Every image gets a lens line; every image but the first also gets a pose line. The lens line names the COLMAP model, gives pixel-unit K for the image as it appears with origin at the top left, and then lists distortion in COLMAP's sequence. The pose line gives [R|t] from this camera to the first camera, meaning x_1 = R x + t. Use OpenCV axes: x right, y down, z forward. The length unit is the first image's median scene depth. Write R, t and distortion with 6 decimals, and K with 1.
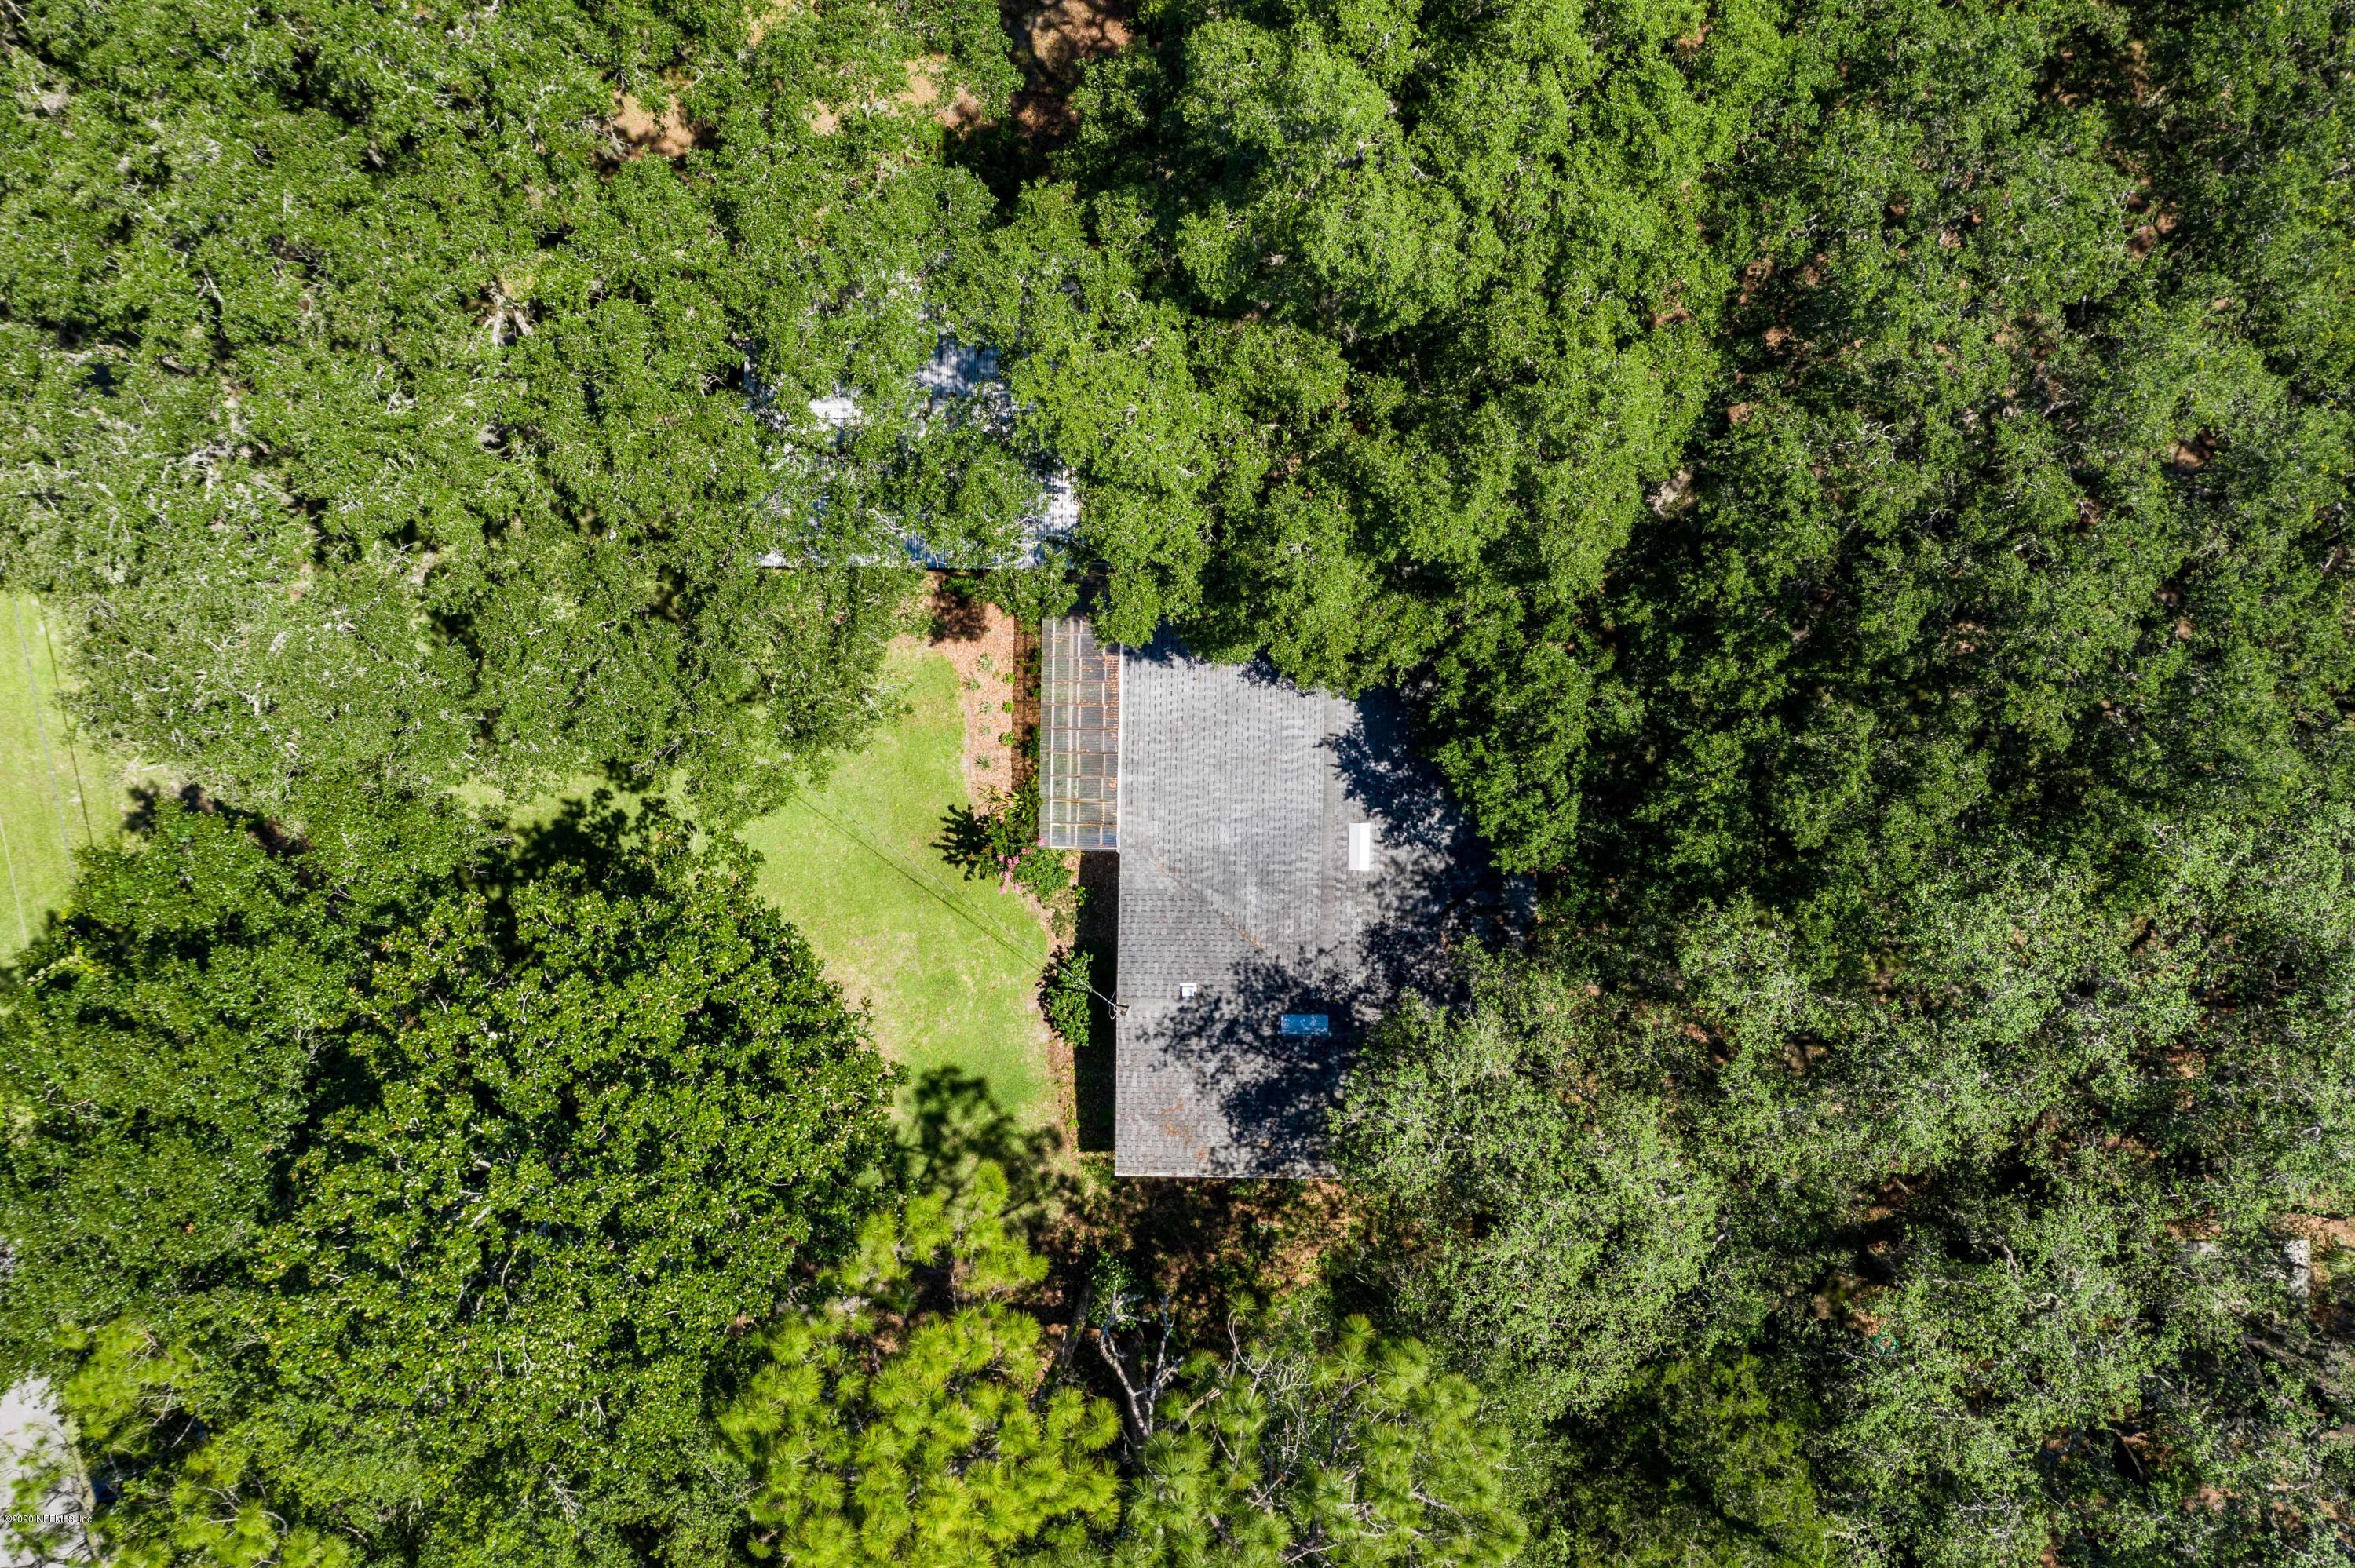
lens RADIAL K [[1847.8, 0, 1174.7], [0, 1847.8, 785.0], [0, 0, 1]] dist [-0.006478, 0.035891]
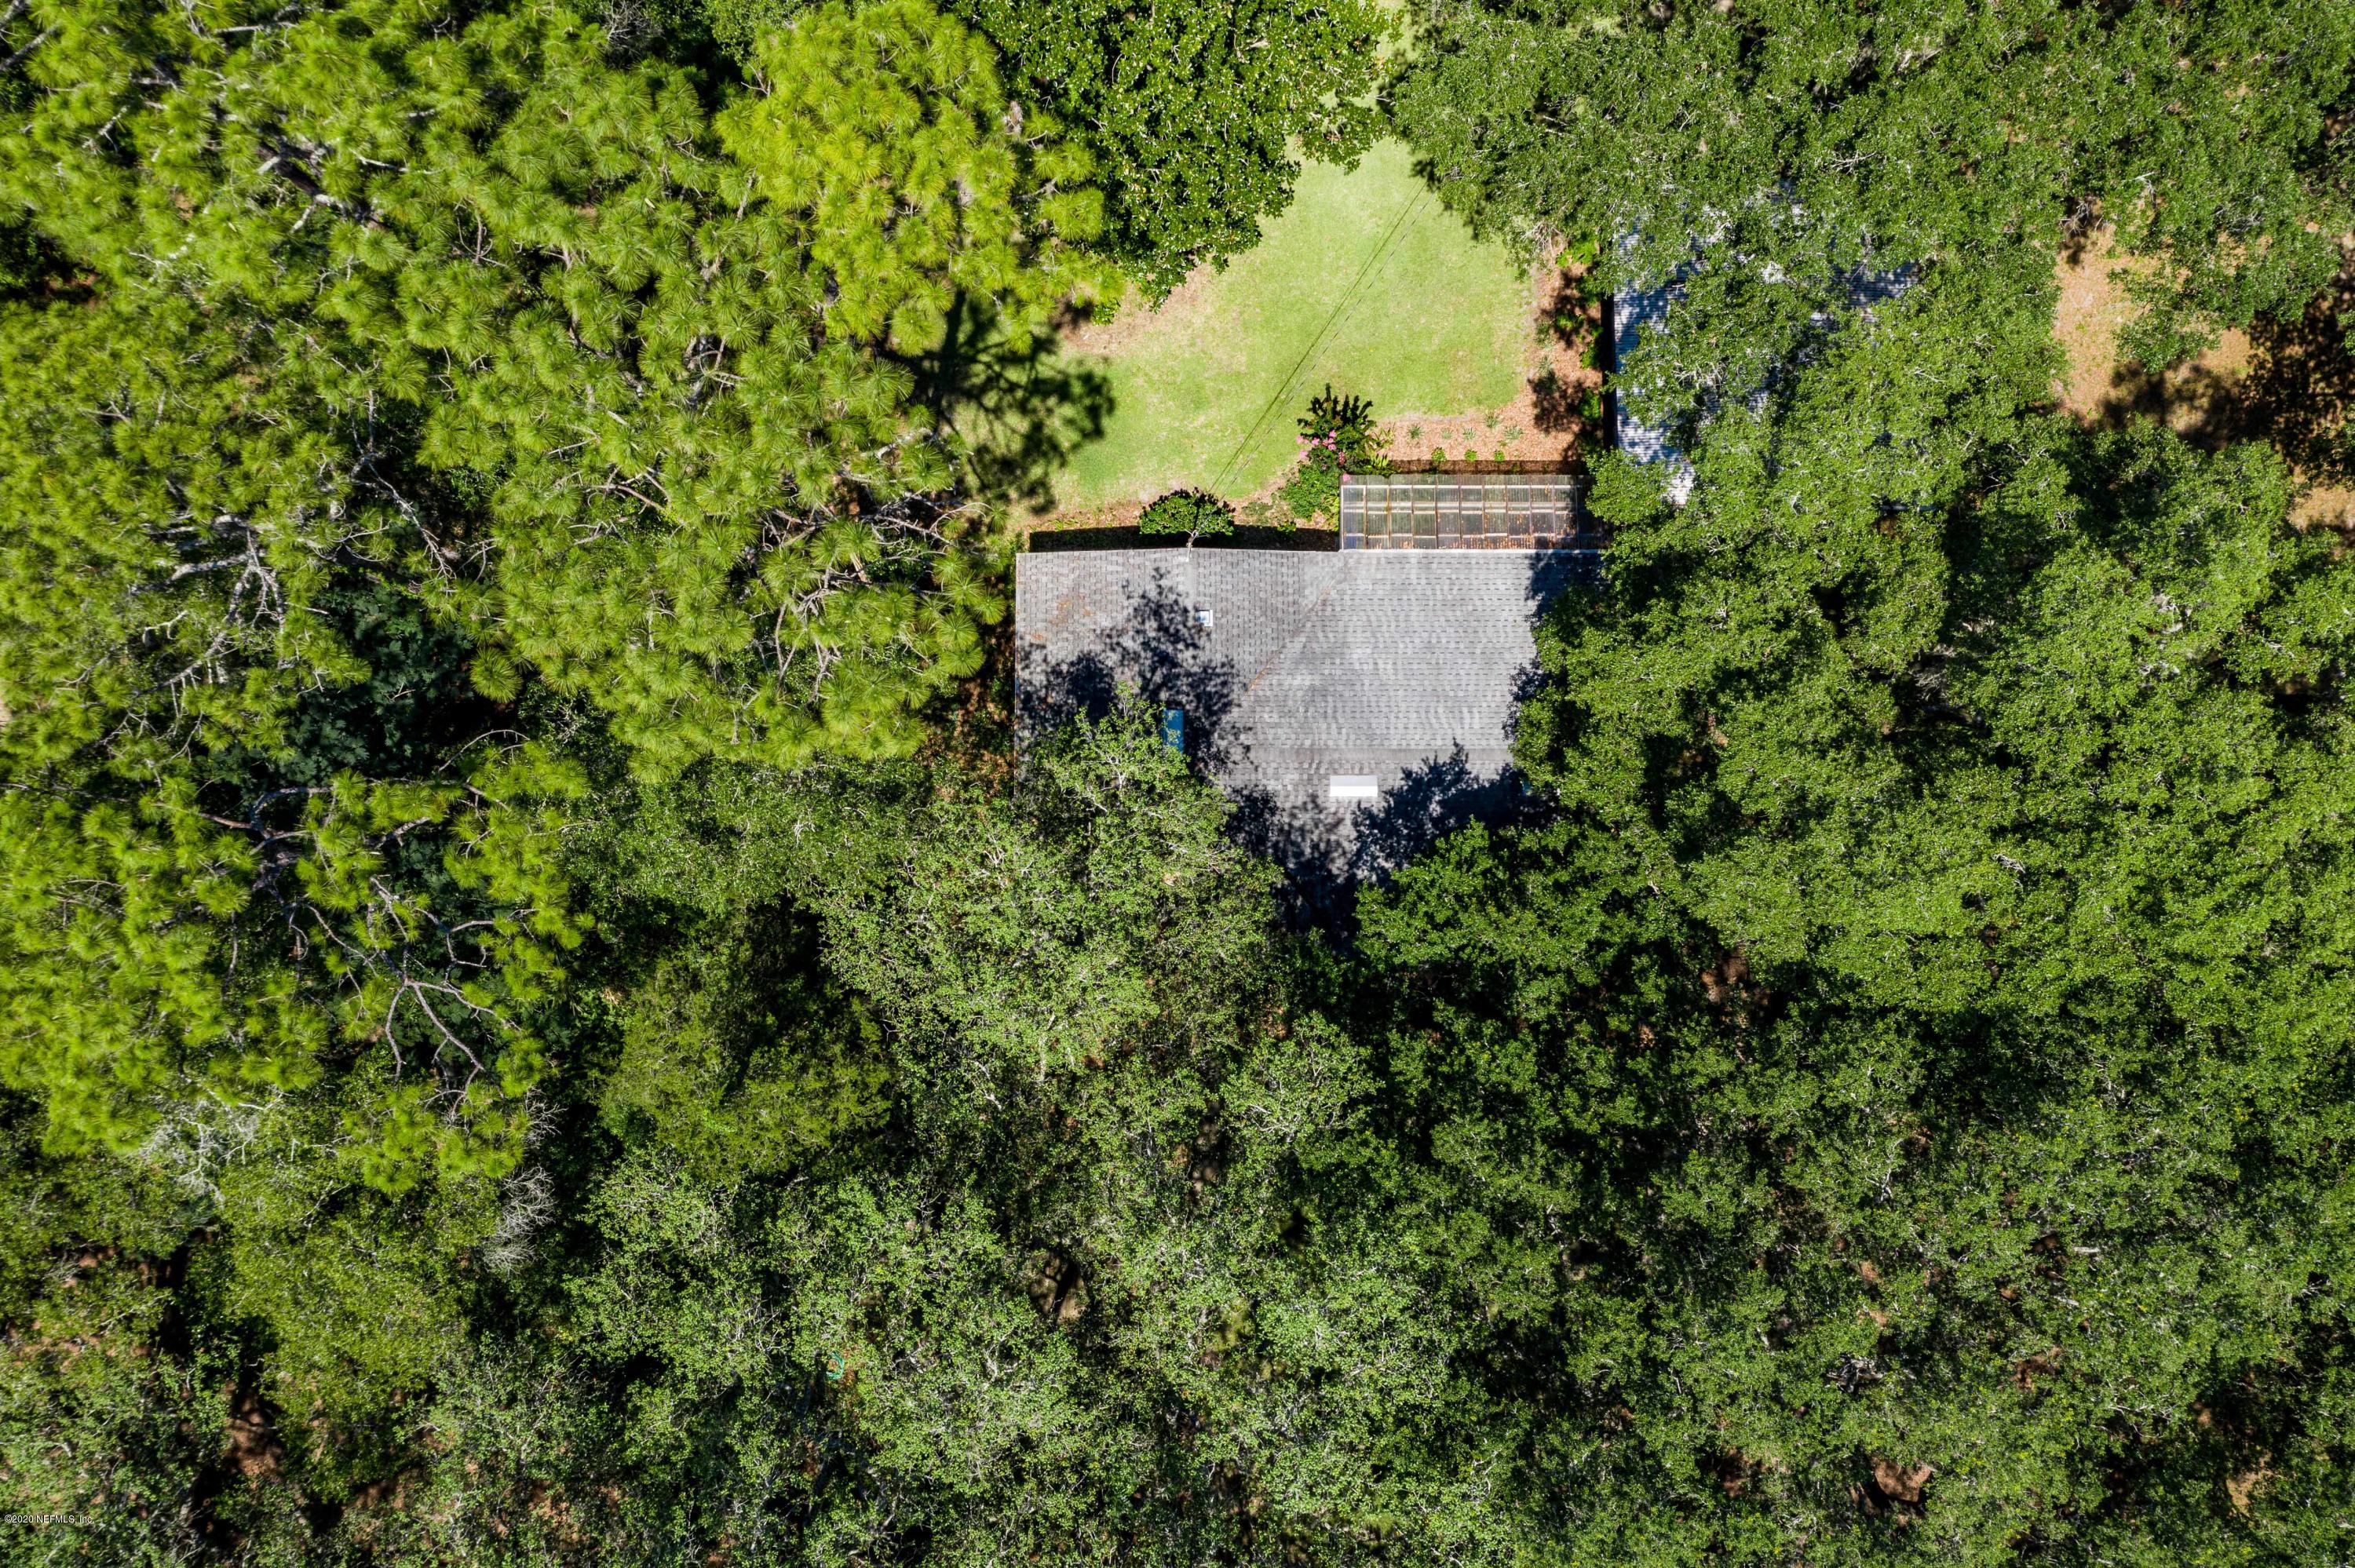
lens RADIAL K [[1847.8, 0, 1172.5], [0, 1847.8, 770.5], [0, 0, 1]] dist [-0.006478, 0.035891]
pose [[0.014285, 0.994274, -0.105903, 0.195003], [-0.999897, 0.014046, -0.003001, 0.132829], [-0.001497, 0.105935, 0.994372, 0.014282]]
